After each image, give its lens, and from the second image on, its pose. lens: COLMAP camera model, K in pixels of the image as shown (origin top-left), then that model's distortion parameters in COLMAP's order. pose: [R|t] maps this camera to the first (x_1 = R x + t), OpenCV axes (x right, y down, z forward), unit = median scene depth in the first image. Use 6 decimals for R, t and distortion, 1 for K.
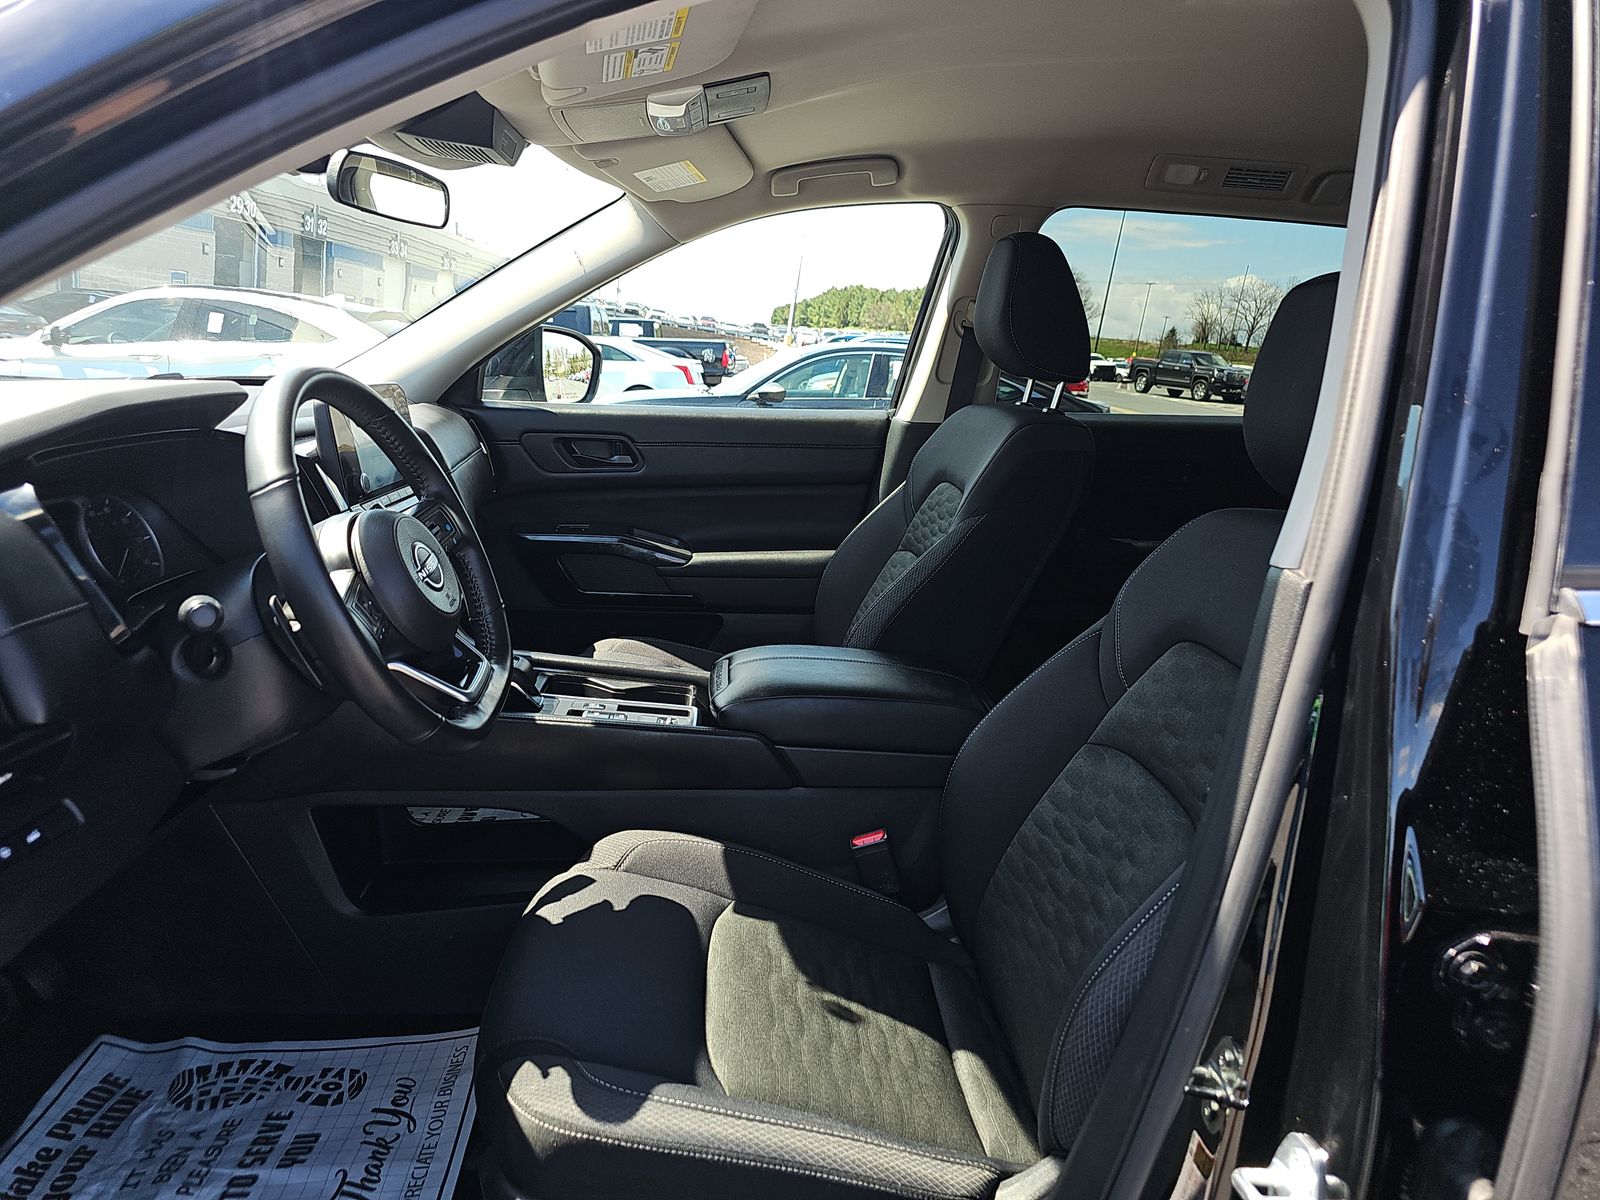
lens RADIAL K [[1053.8, 0, 793.4], [0, 1053.8, 599.8], [0, 0, 1]] dist [0.063867, -0.100035]
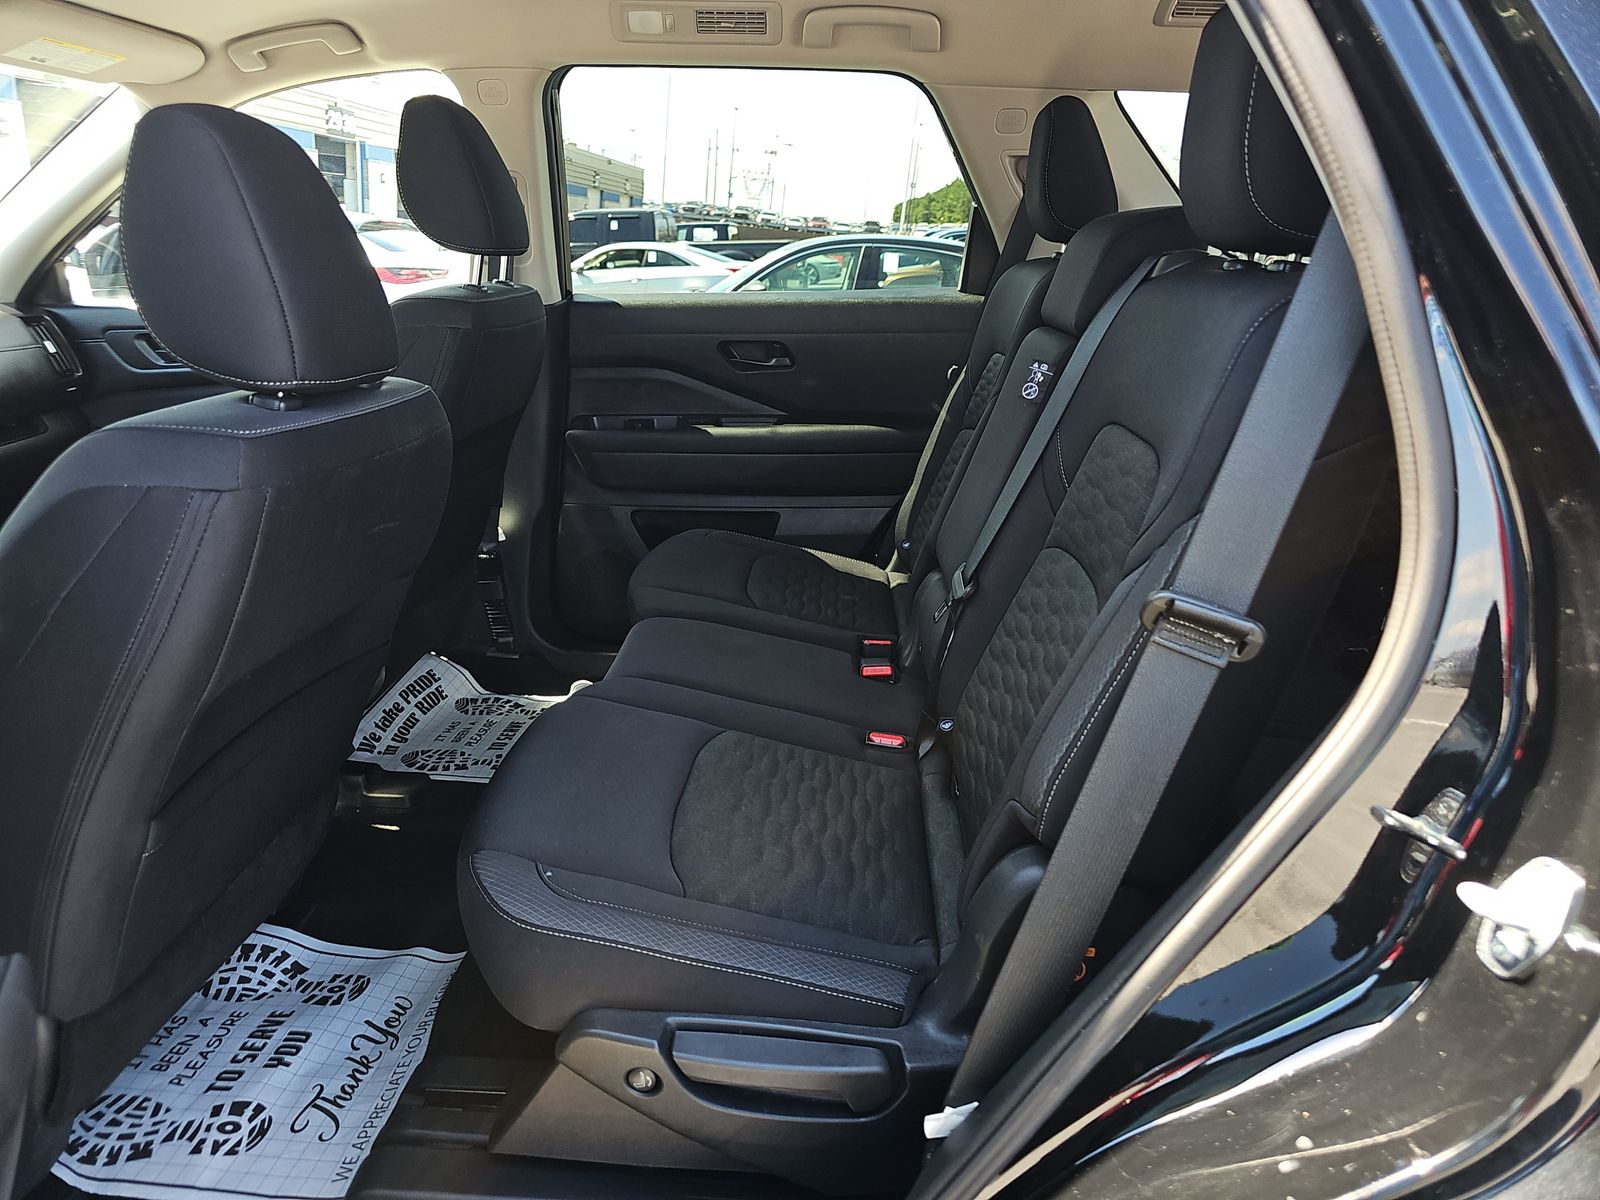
lens RADIAL K [[1049.6, 0, 800.0], [0, 1049.6, 600.0], [0, 0, 1]] dist [0.061011, -0.041418]
pose [[0.992326, -0.003999, -0.123584, 0.128707], [0.014652, 0.996238, 0.085415, 0.005359], [0.122777, -0.086570, 0.988651, 0.011175]]
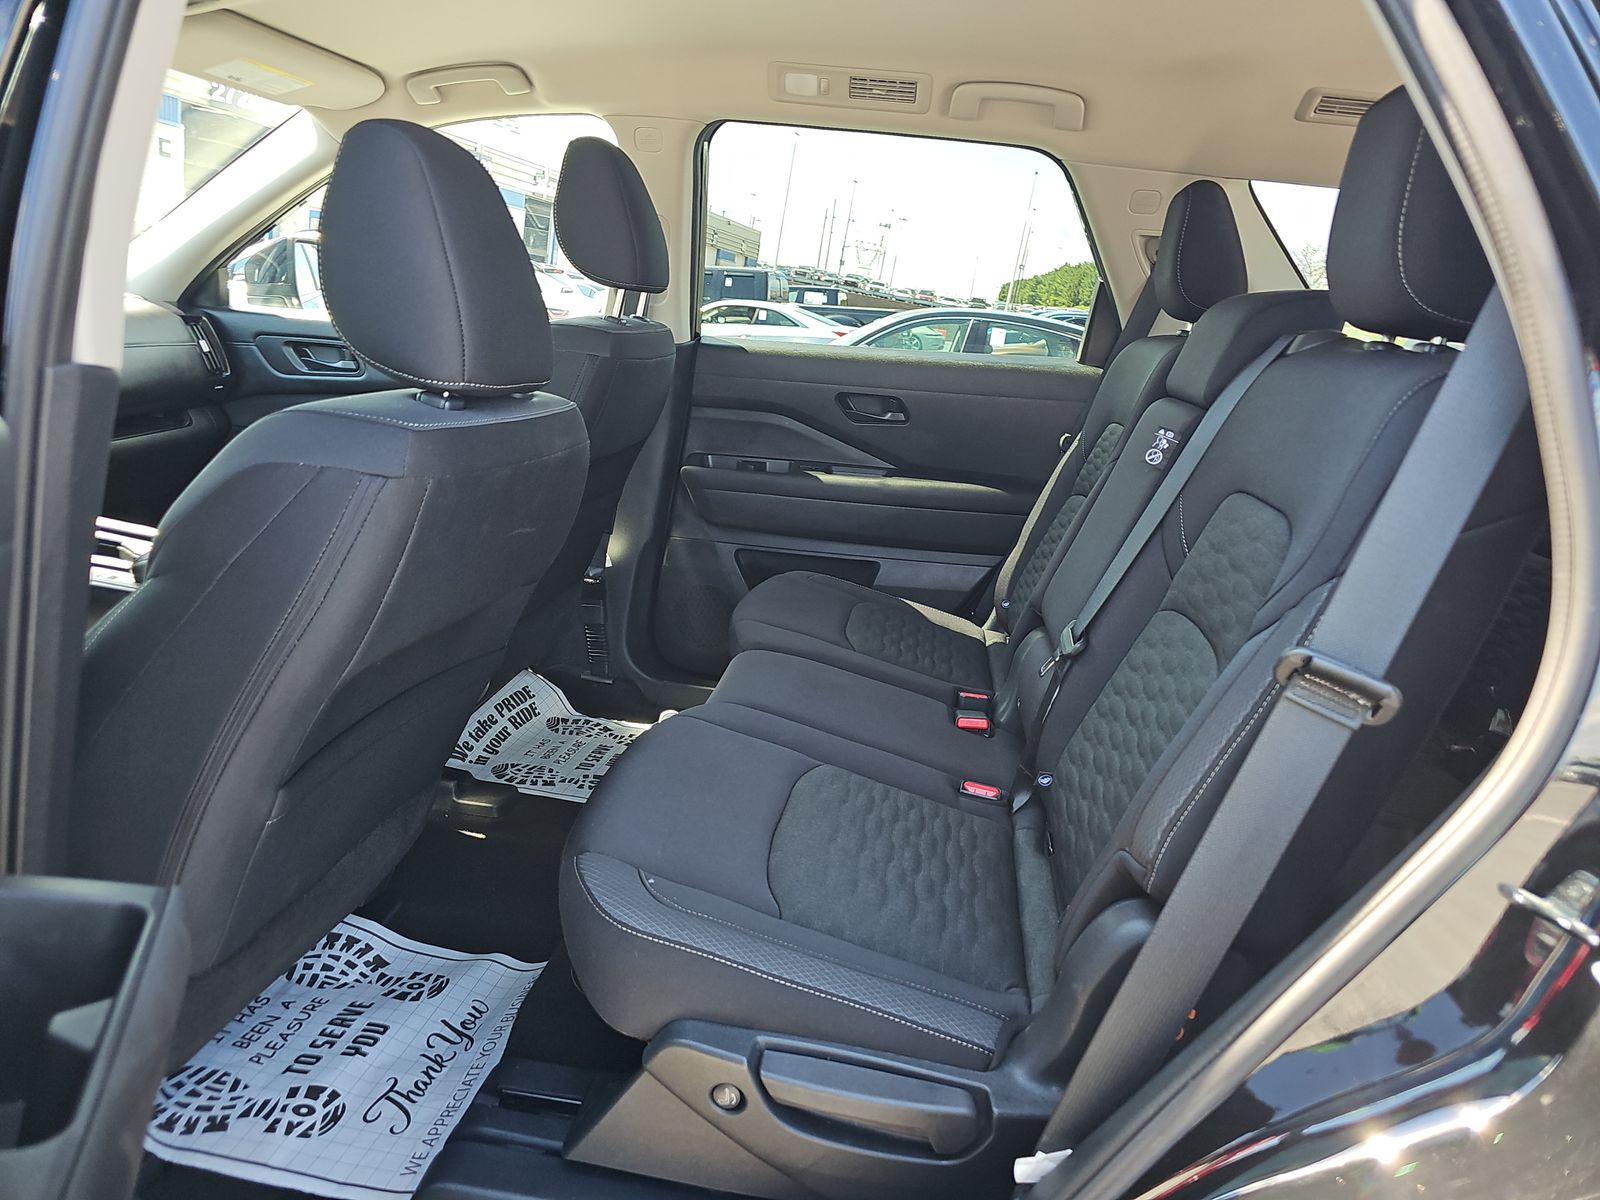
lens RADIAL K [[1049.2, 0, 838.4], [0, 1049.2, 600.6], [0, 0, 1]] dist [0.059383, -0.036815]
pose [[0.983920, 0.076583, -0.161359, 0.124336], [-0.072943, 0.996933, 0.028369, 0.008597], [0.163036, -0.016142, 0.986488, 0.008399]]
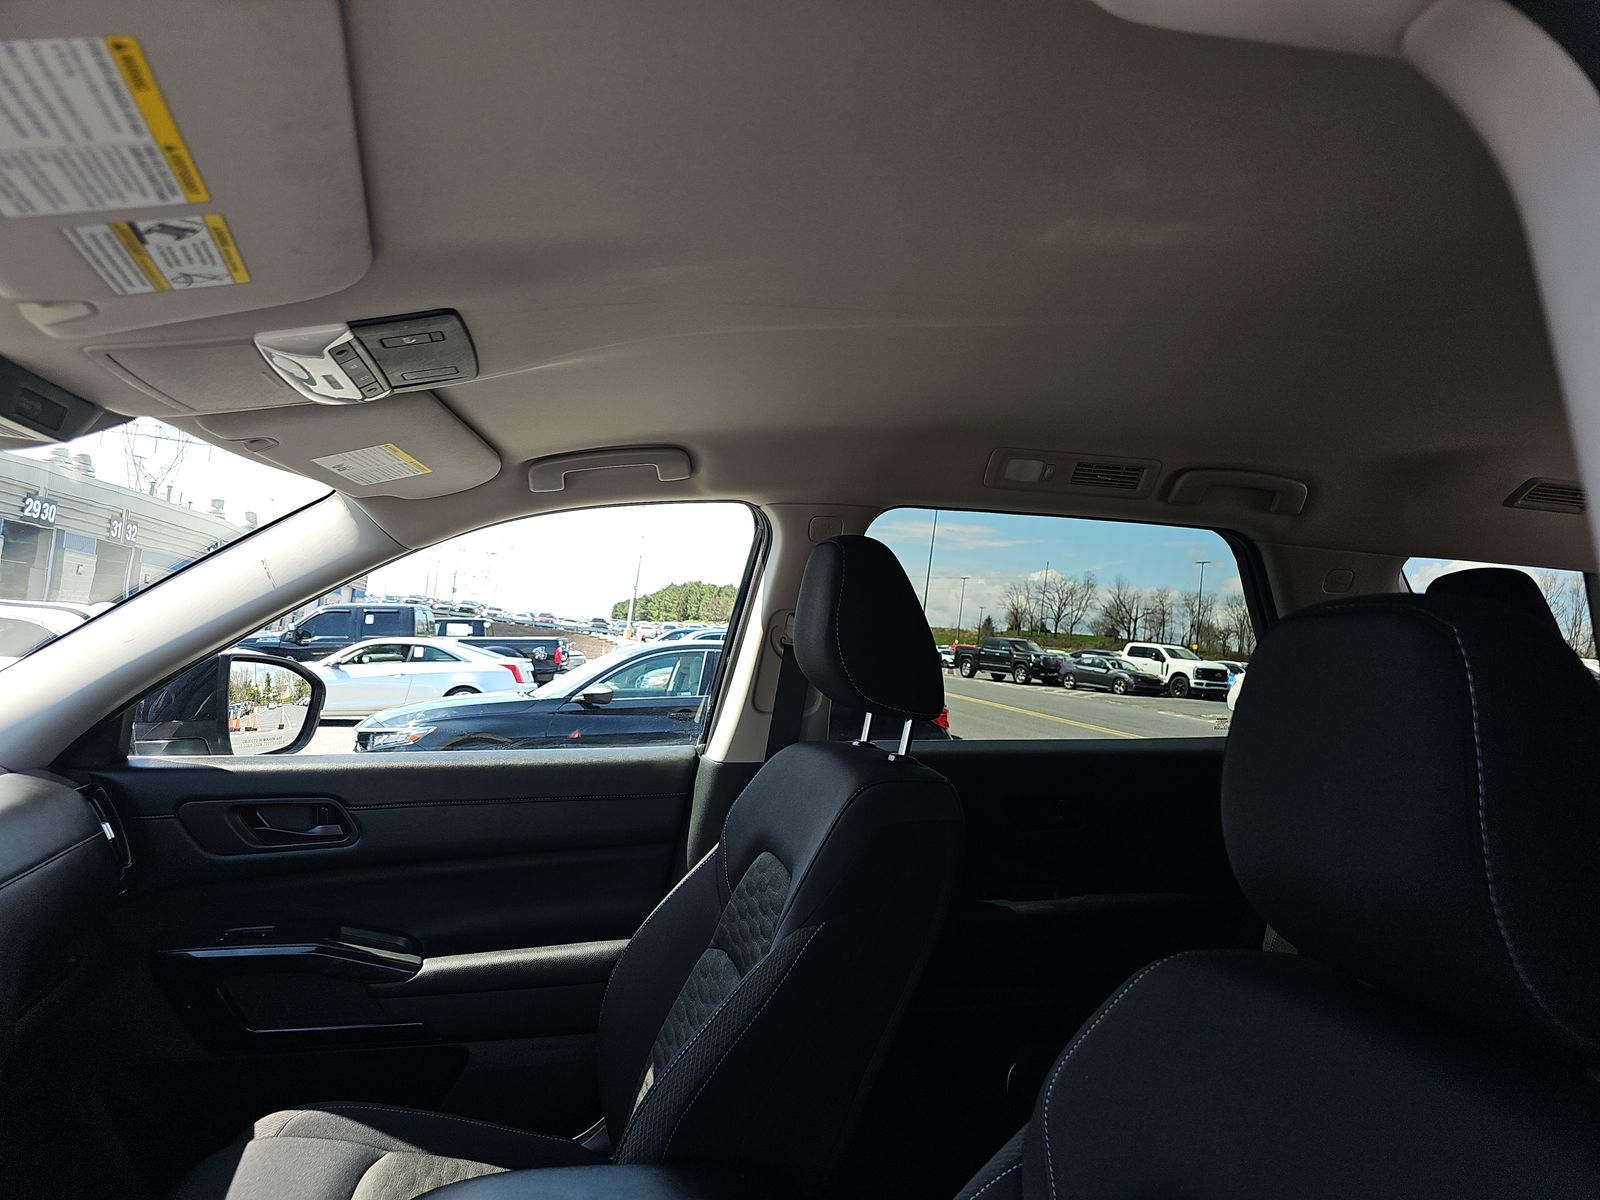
lens RADIAL K [[1049.6, 0, 800.0], [0, 1049.6, 600.0], [0, 0, 1]] dist [0.061011, -0.041418]
pose [[0.987676, -0.014294, 0.155855, 0.011403], [0.055483, 0.963126, -0.263269, -0.018386], [-0.146345, 0.268672, 0.952050, 0.052666]]
